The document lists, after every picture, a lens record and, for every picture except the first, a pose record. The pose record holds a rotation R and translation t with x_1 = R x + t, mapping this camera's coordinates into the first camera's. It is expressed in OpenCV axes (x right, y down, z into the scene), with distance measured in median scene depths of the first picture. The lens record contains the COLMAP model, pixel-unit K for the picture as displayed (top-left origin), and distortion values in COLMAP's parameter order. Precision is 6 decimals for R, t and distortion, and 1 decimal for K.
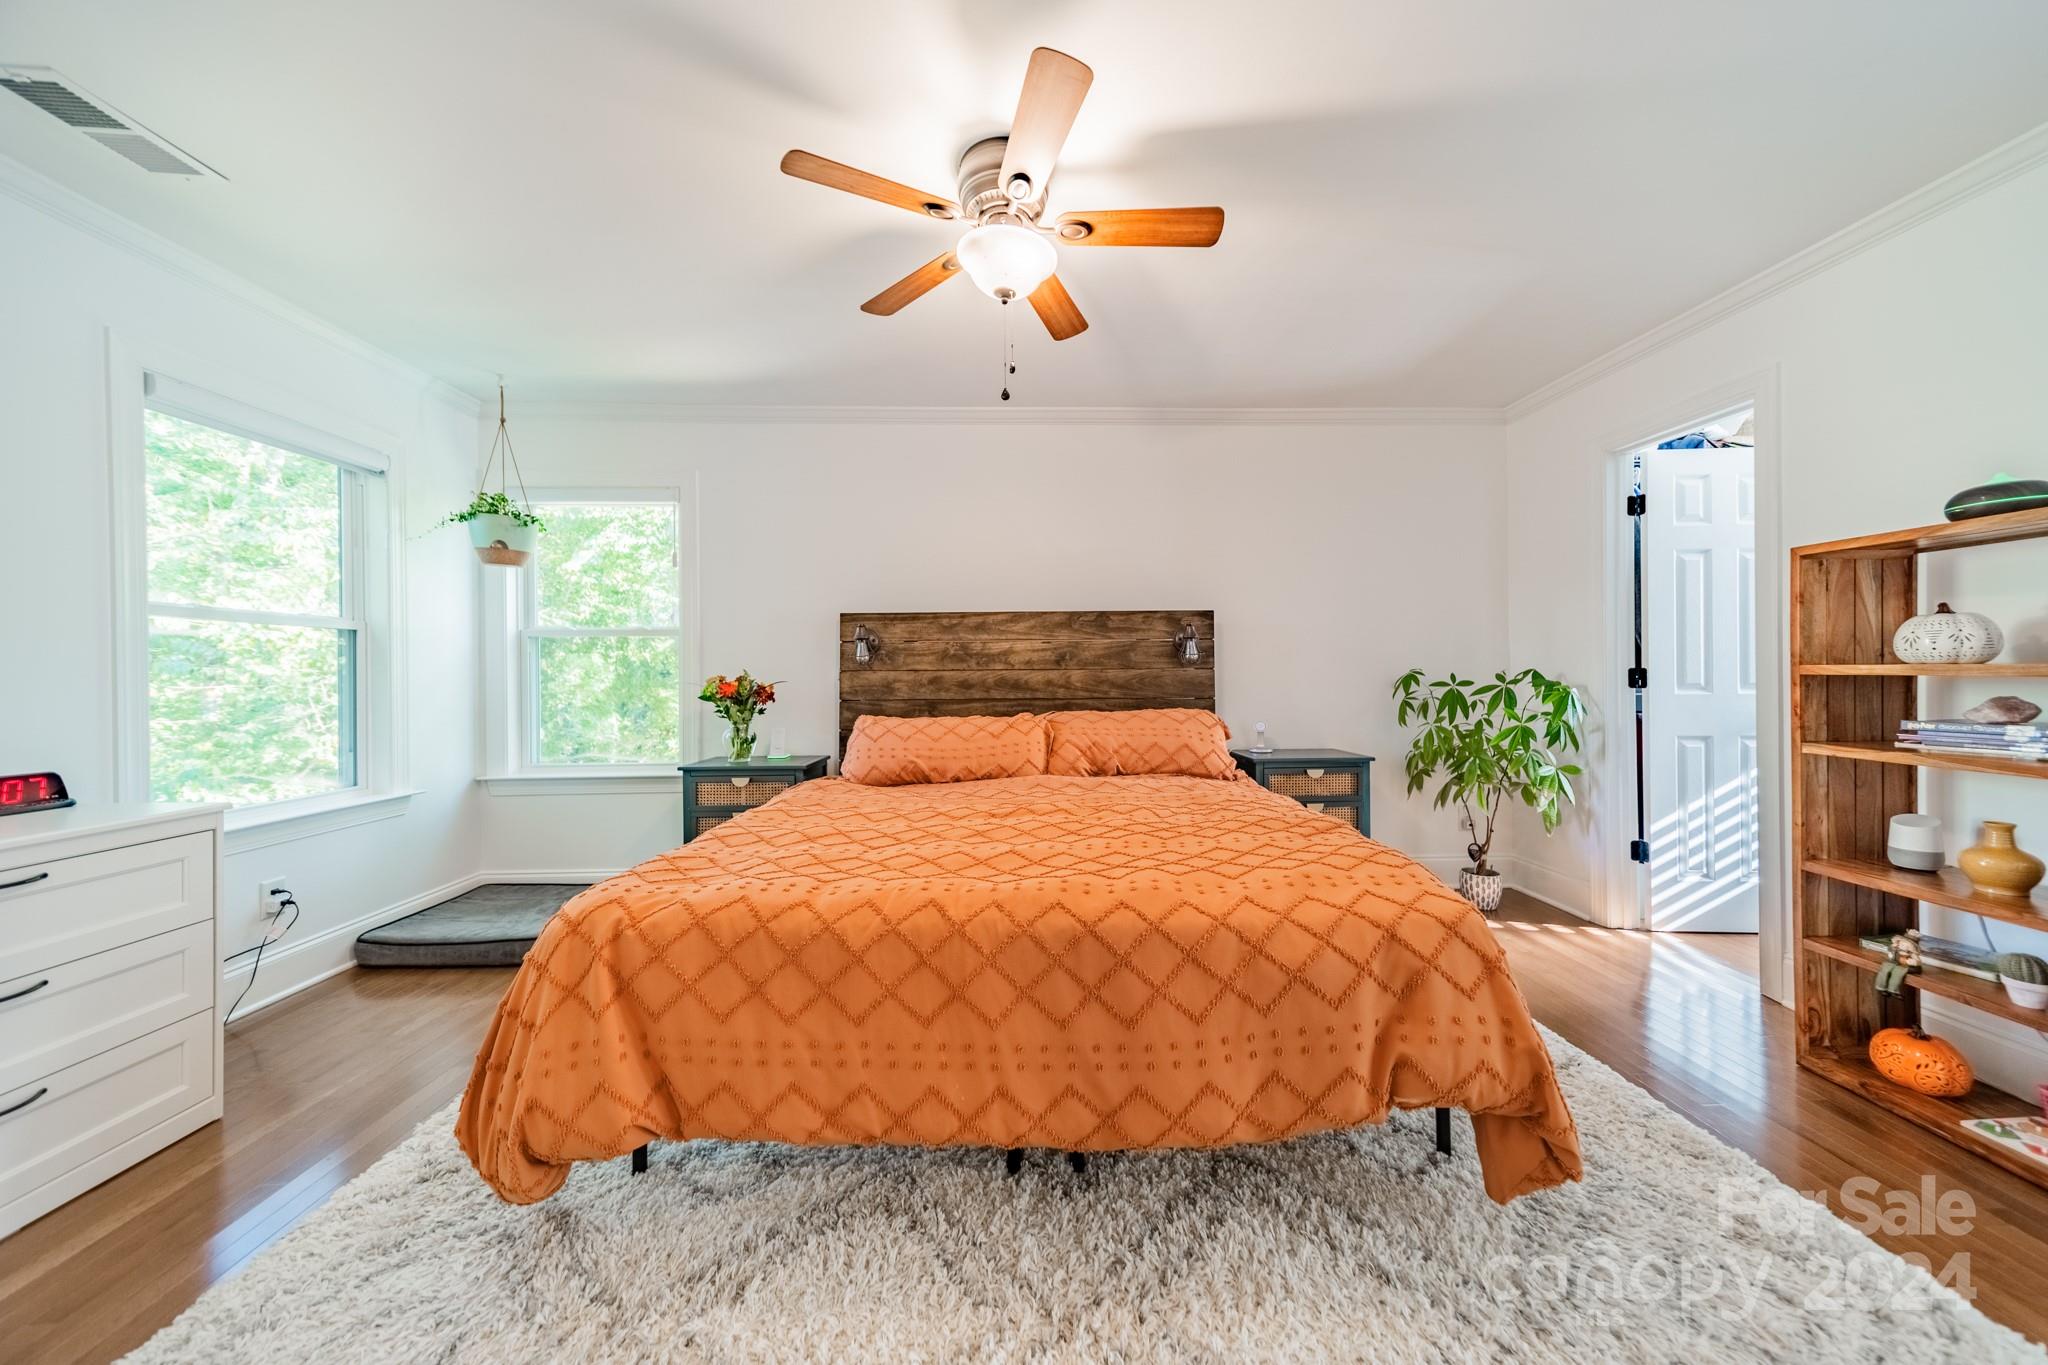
lens RADIAL K [[721.6, 0, 1026.2], [0, 721.6, 675.2], [0, 0, 1]] dist [0.006755, -0.000058]
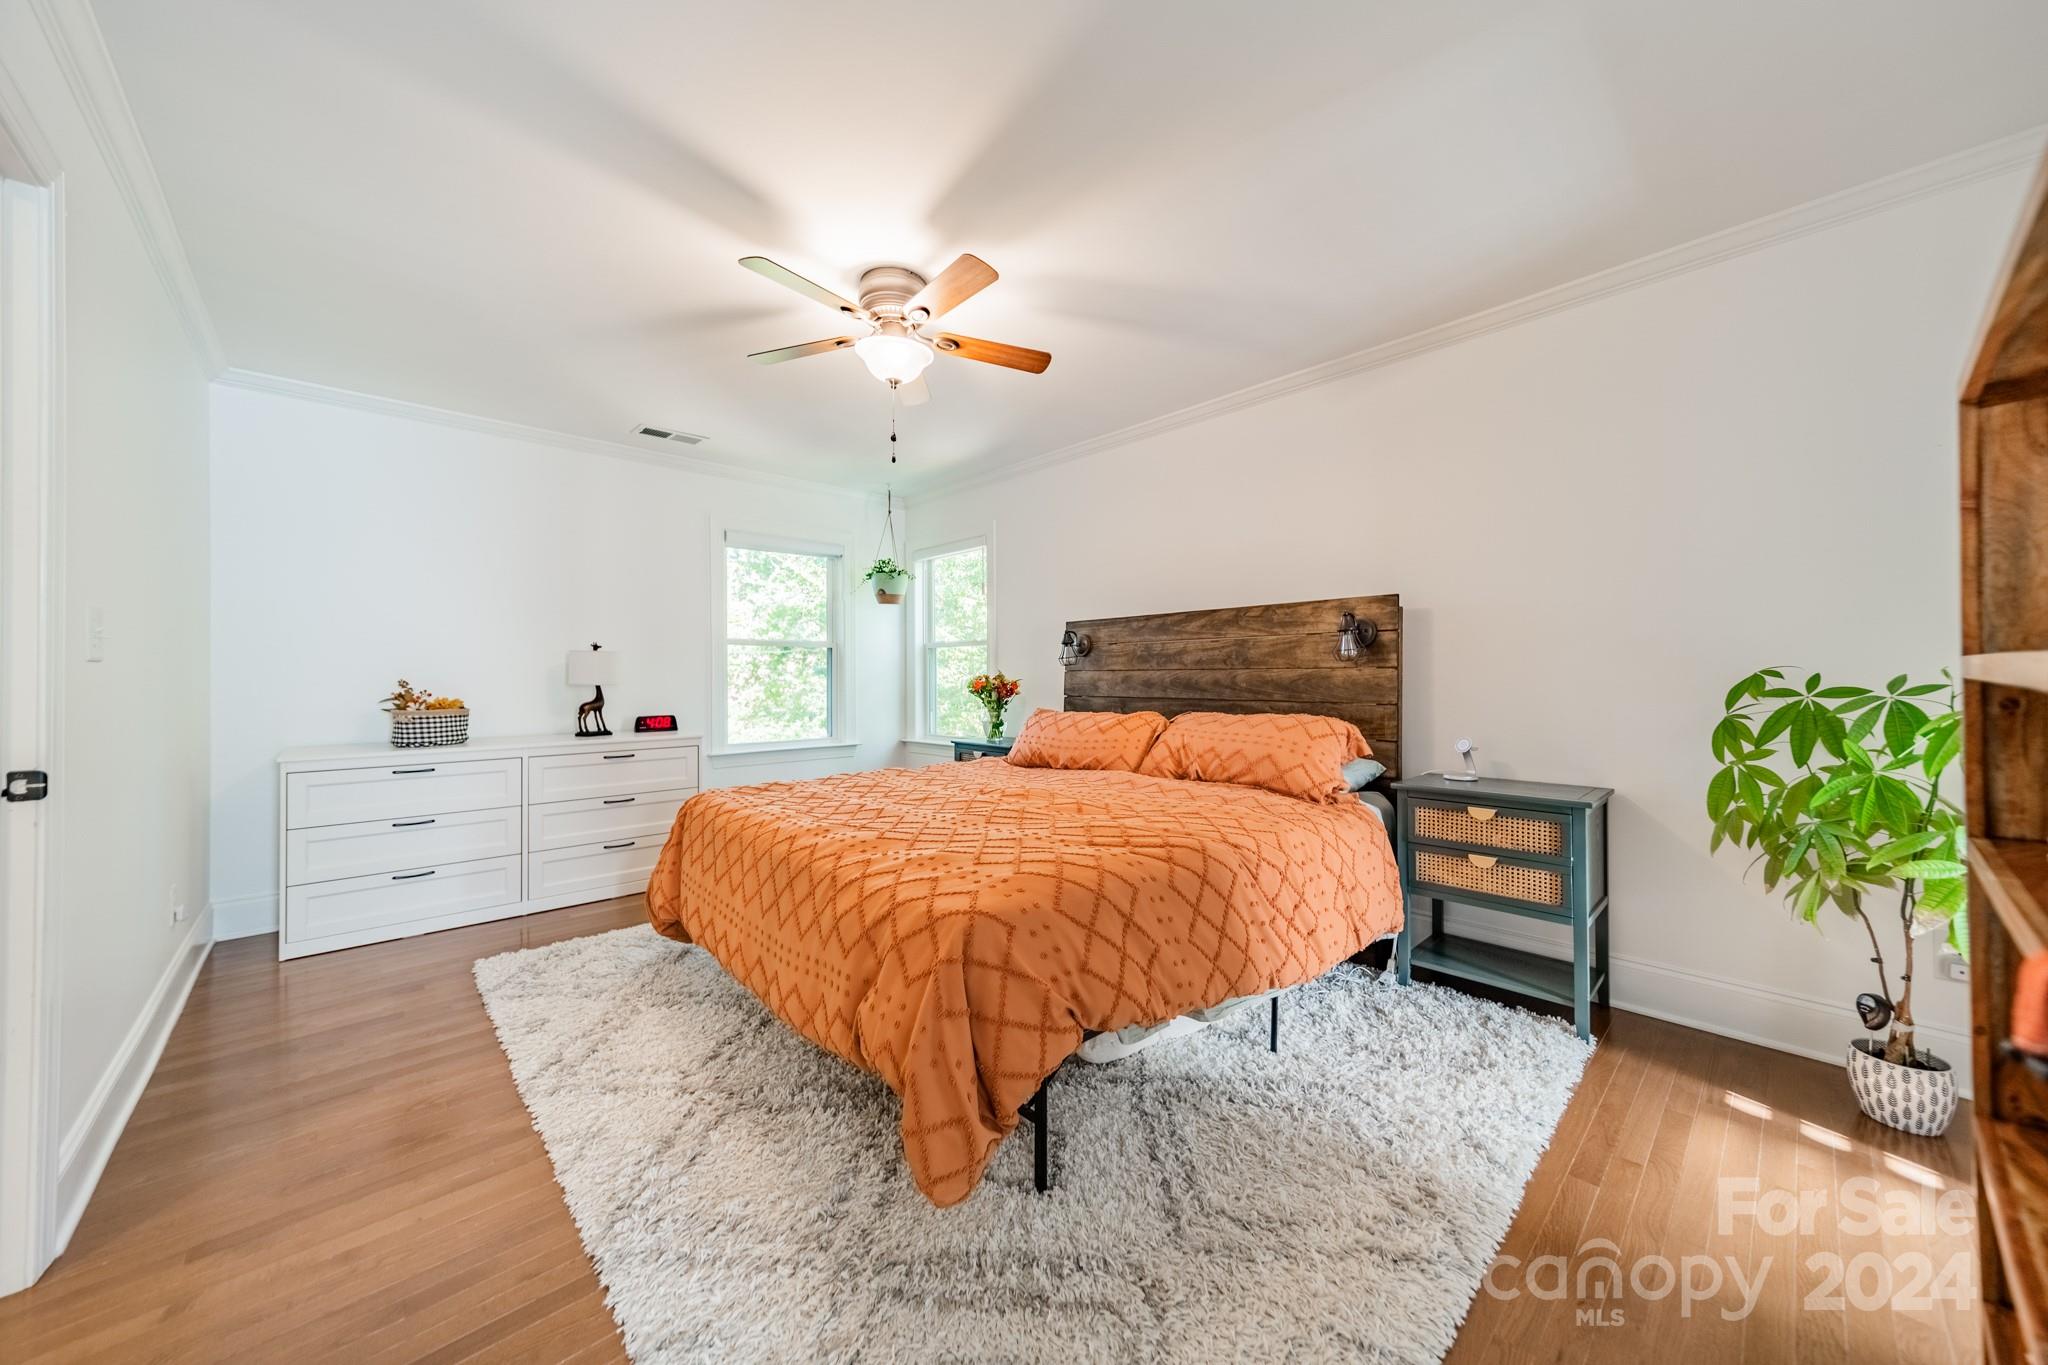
lens RADIAL K [[721.6, 0, 1026.2], [0, 721.6, 675.2], [0, 0, 1]] dist [0.006755, -0.000058]
pose [[0.658154, 0.003347, -0.752875, 0.598212], [-0.001956, 0.999994, 0.002735, -0.001942], [0.752880, -0.000327, 0.658157, 0.175573]]
